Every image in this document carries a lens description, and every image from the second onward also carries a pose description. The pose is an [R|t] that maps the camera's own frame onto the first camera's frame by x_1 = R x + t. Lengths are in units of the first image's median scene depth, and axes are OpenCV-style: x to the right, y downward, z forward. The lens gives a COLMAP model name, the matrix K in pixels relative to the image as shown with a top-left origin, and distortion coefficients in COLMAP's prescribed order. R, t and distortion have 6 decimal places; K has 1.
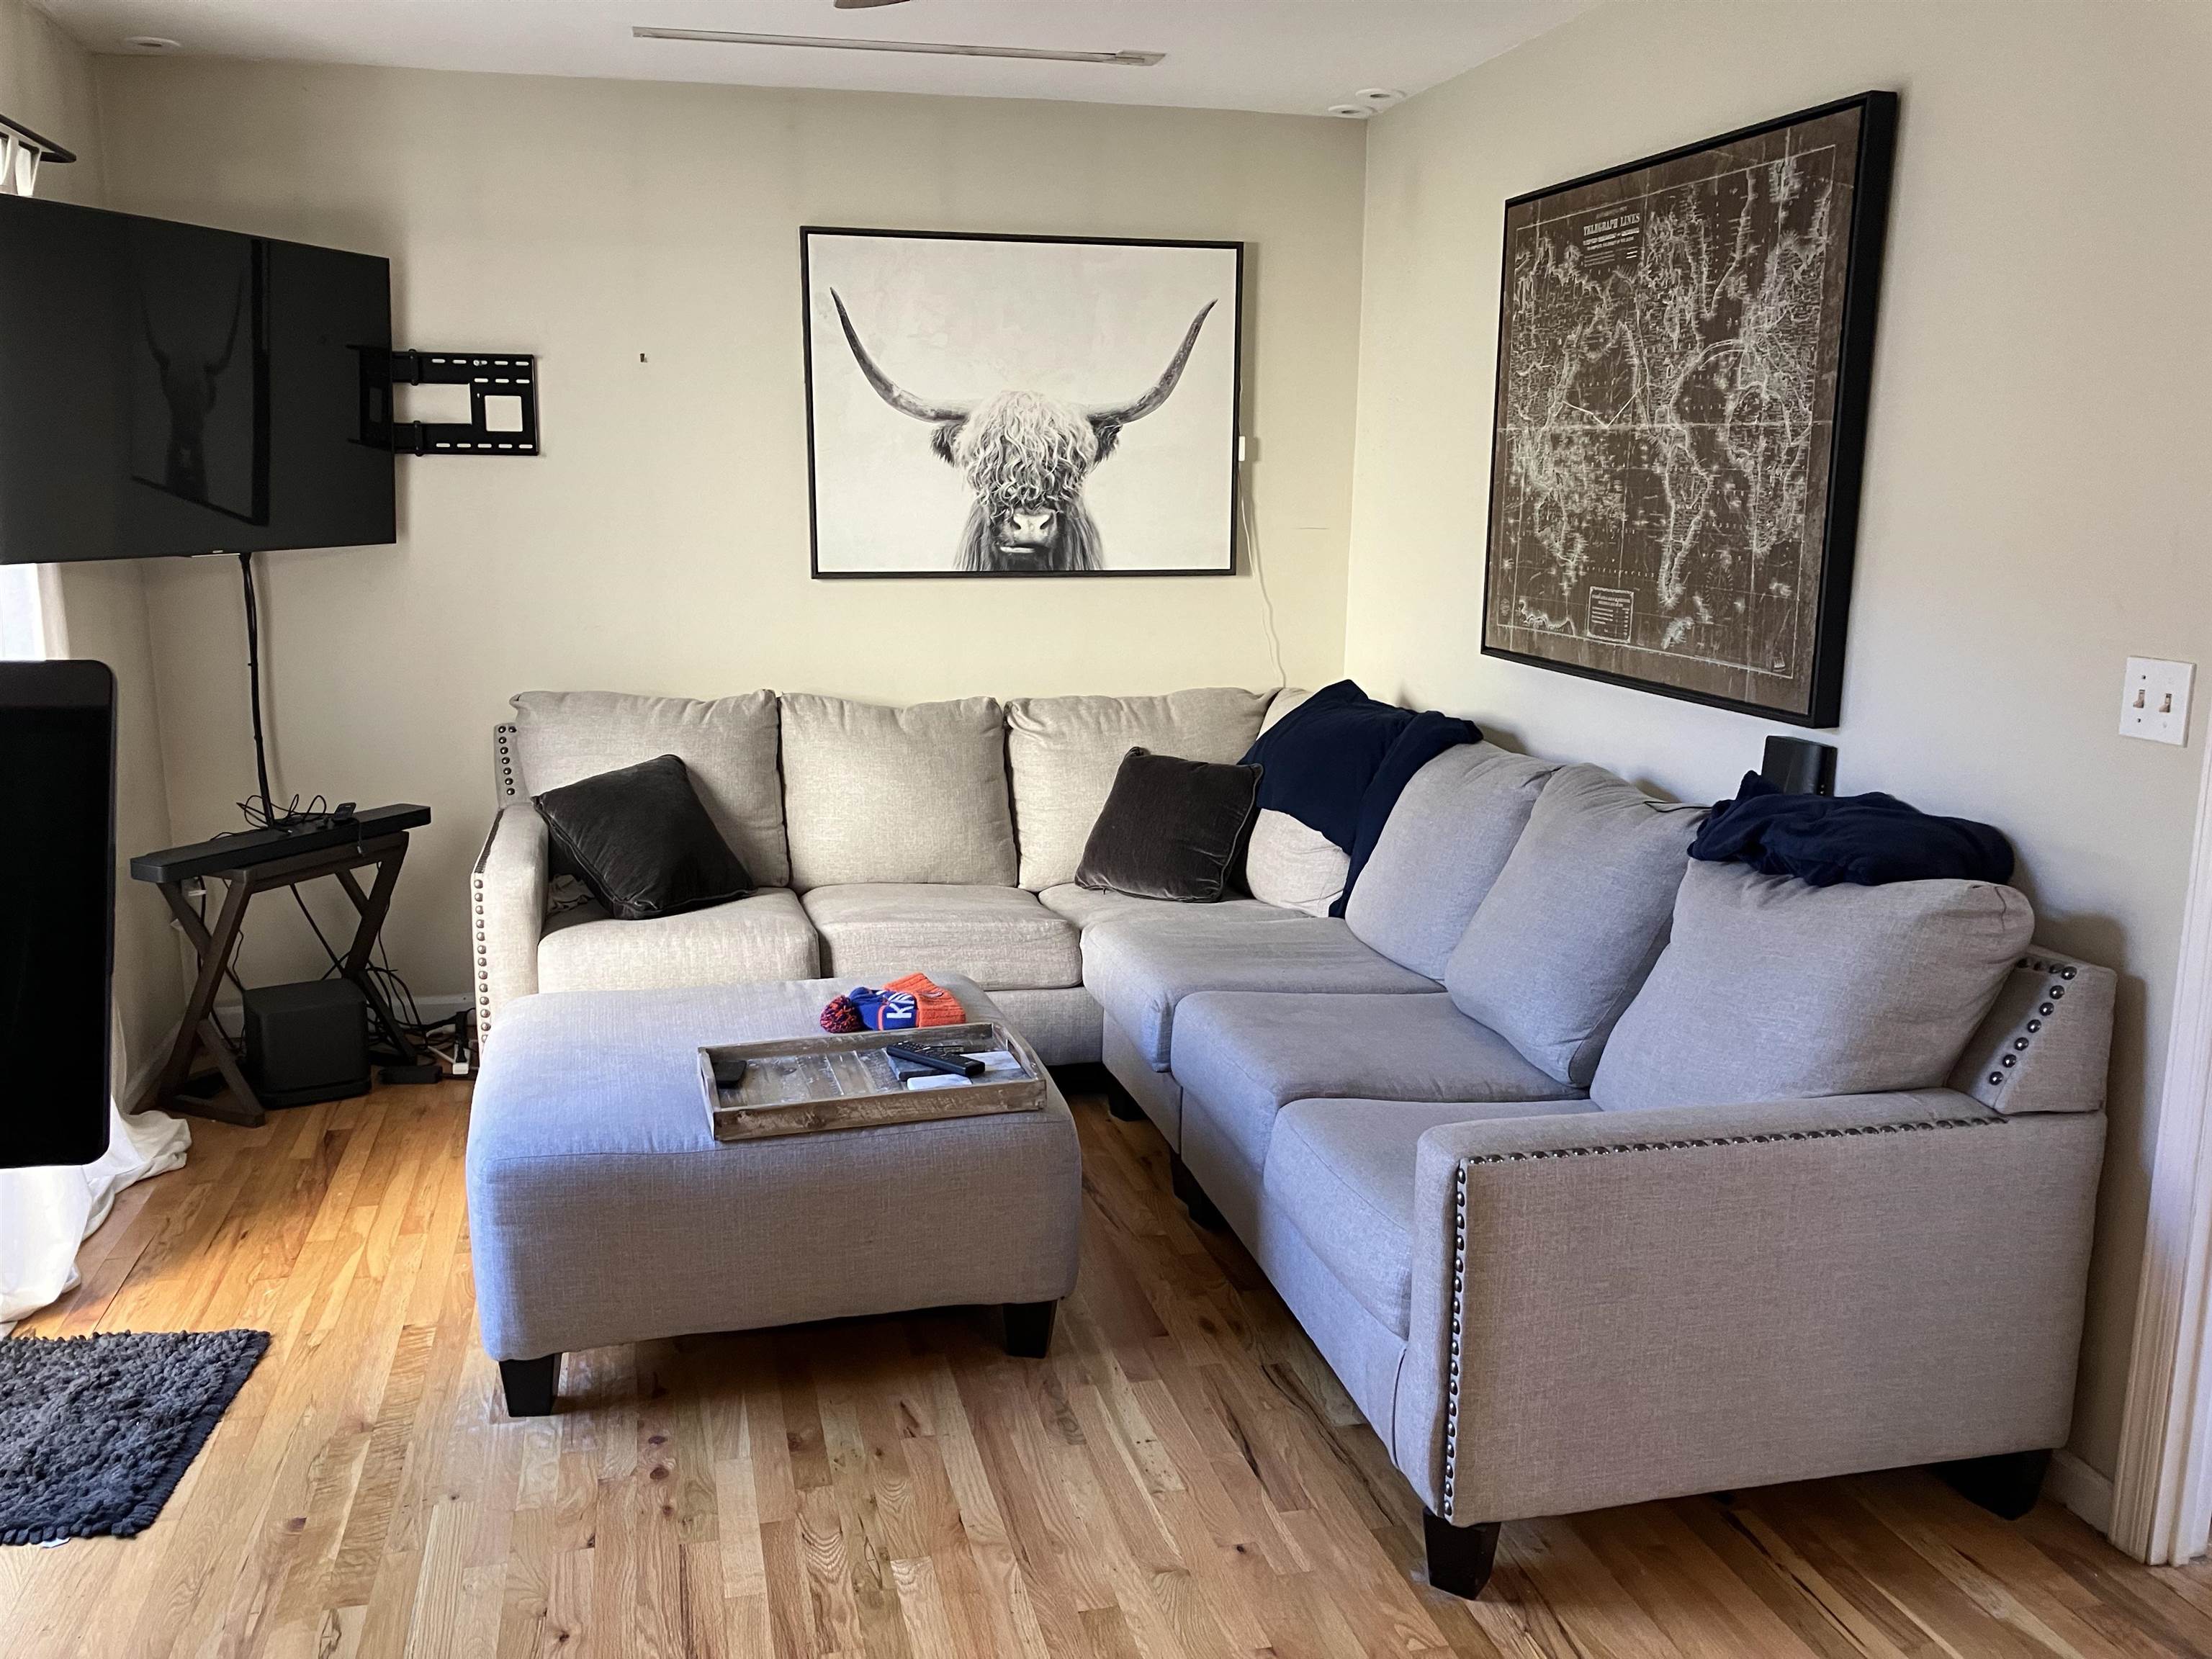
lens RADIAL K [[1671.8, 0, 1095.1], [0, 1671.8, 858.2], [0, 0, 1]] dist [0.073226, -0.148739]
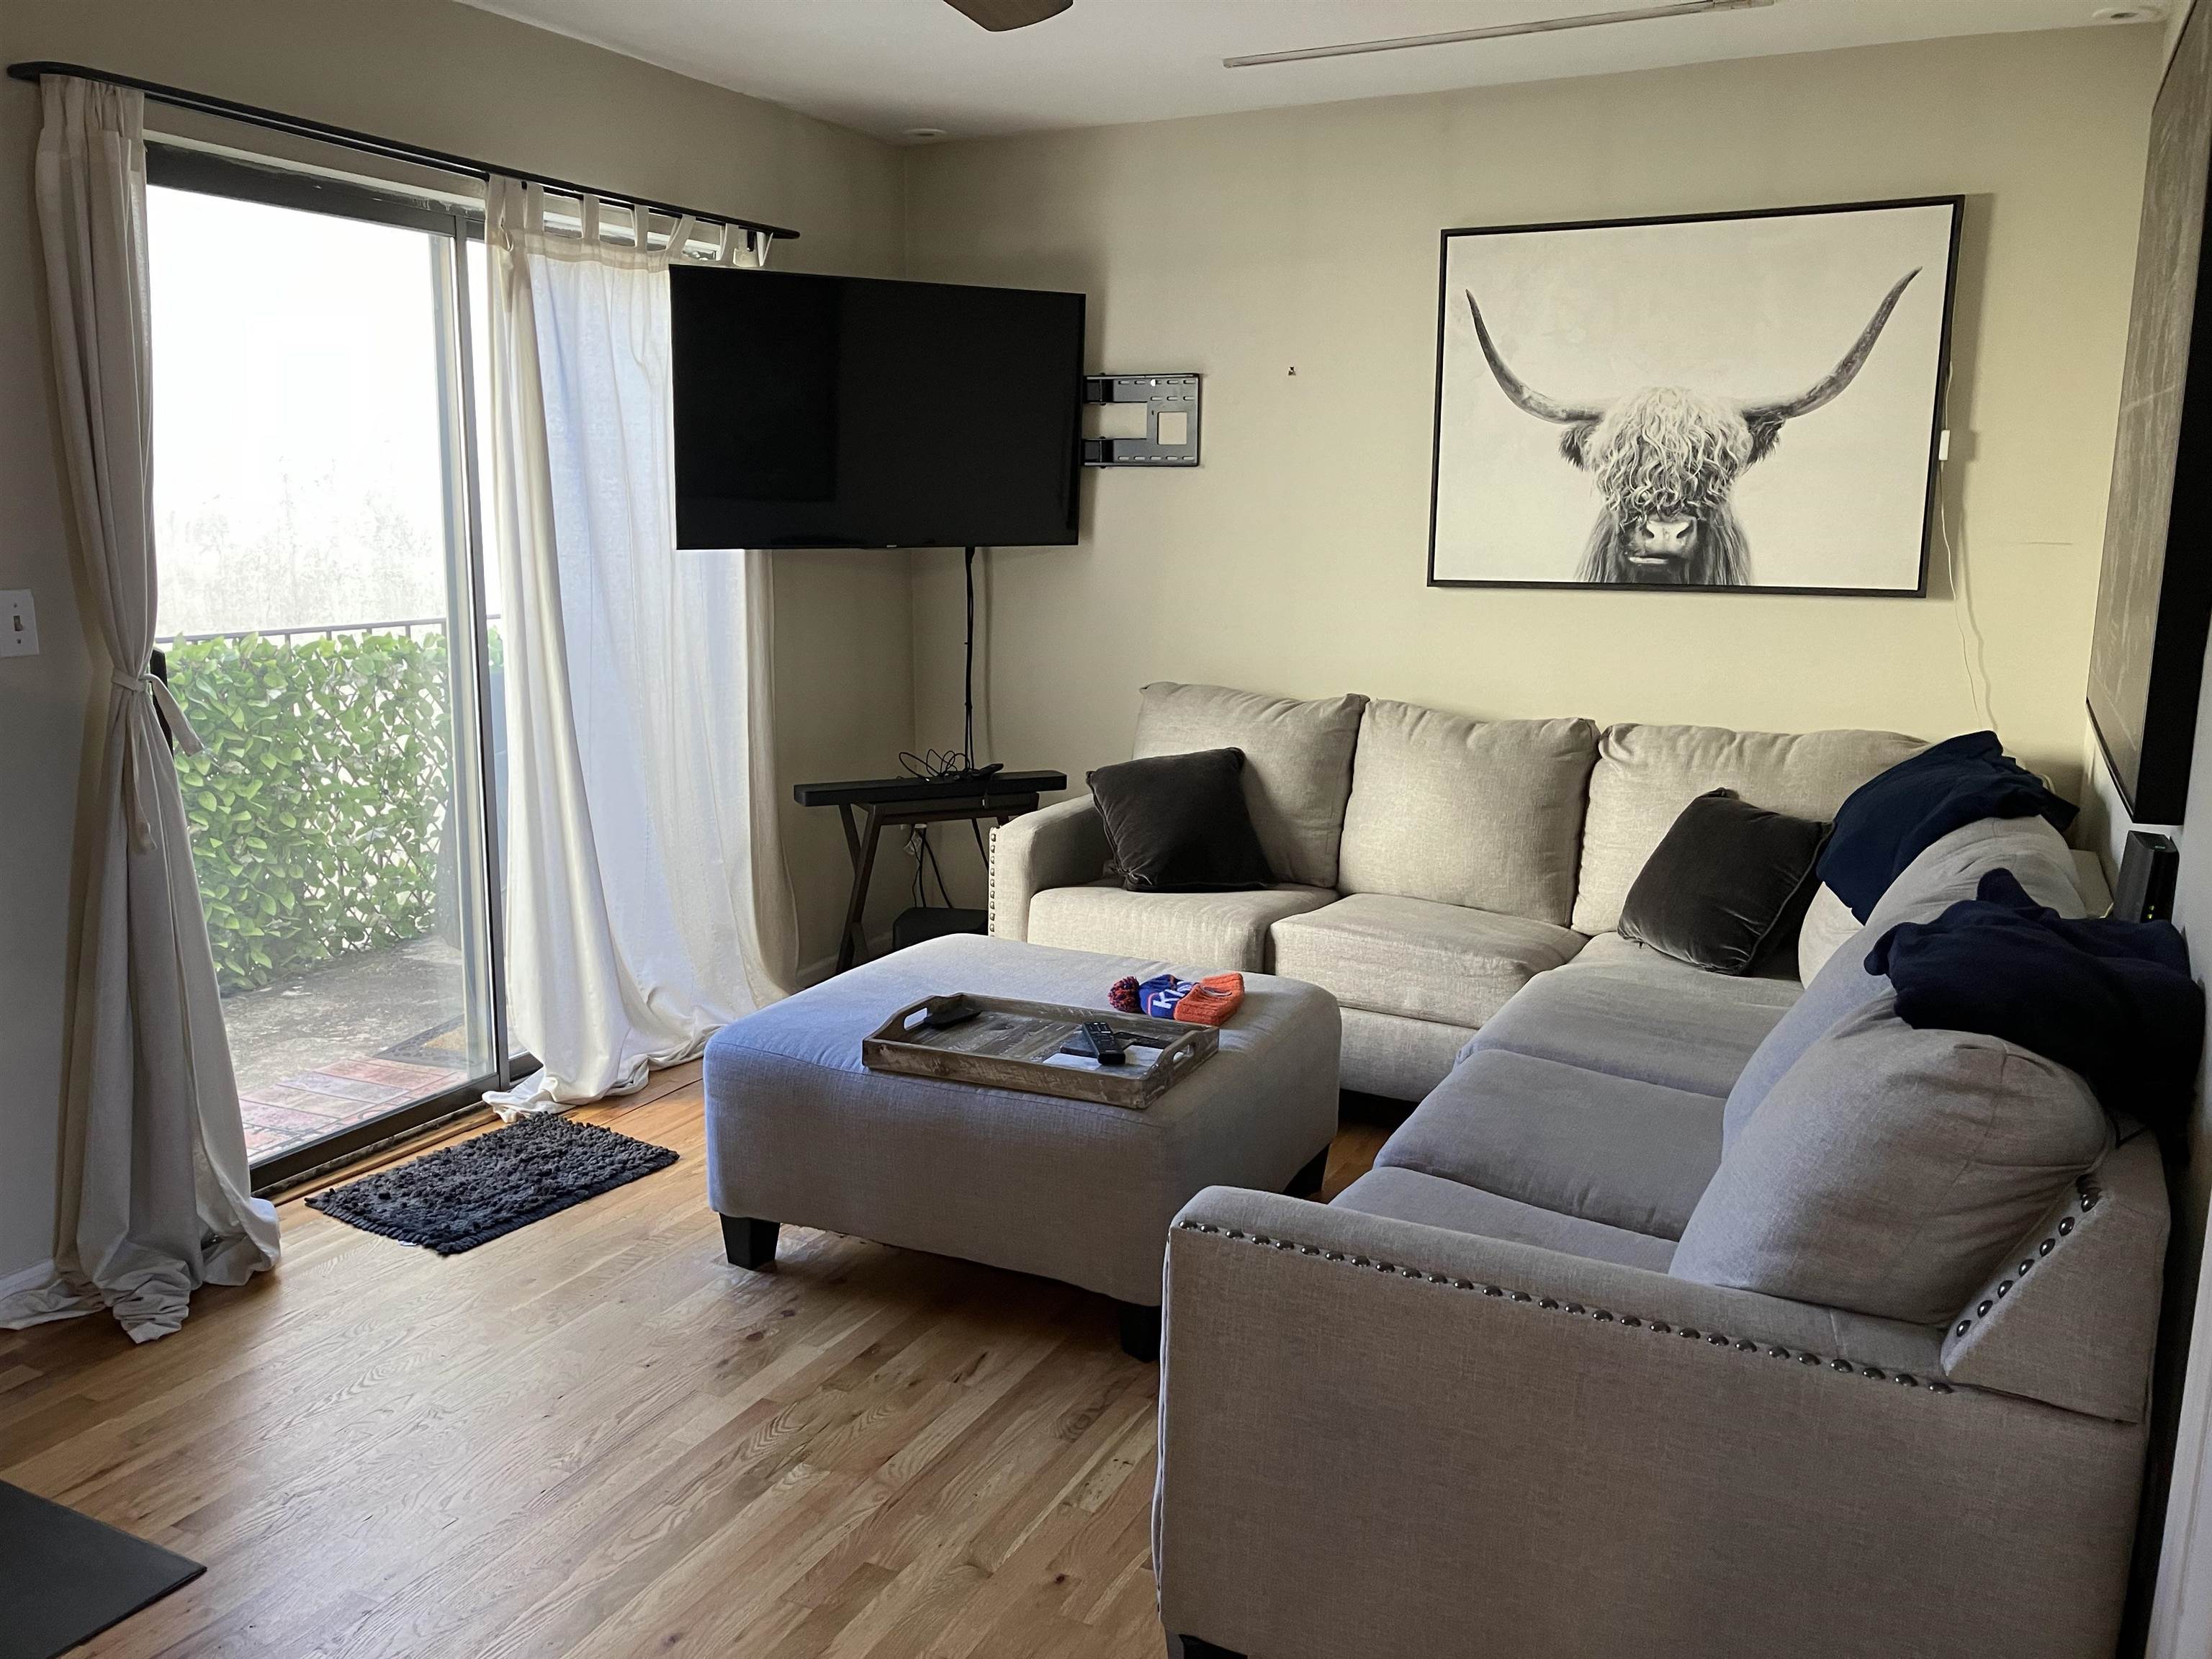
lens RADIAL K [[1671.8, 0, 1095.1], [0, 1671.8, 858.2], [0, 0, 1]] dist [0.073226, -0.148739]
pose [[0.781363, 0.130395, -0.610303, 0.315473], [-0.138054, 0.989816, 0.034731, -0.016290], [0.608616, 0.057117, 0.791406, 0.113868]]
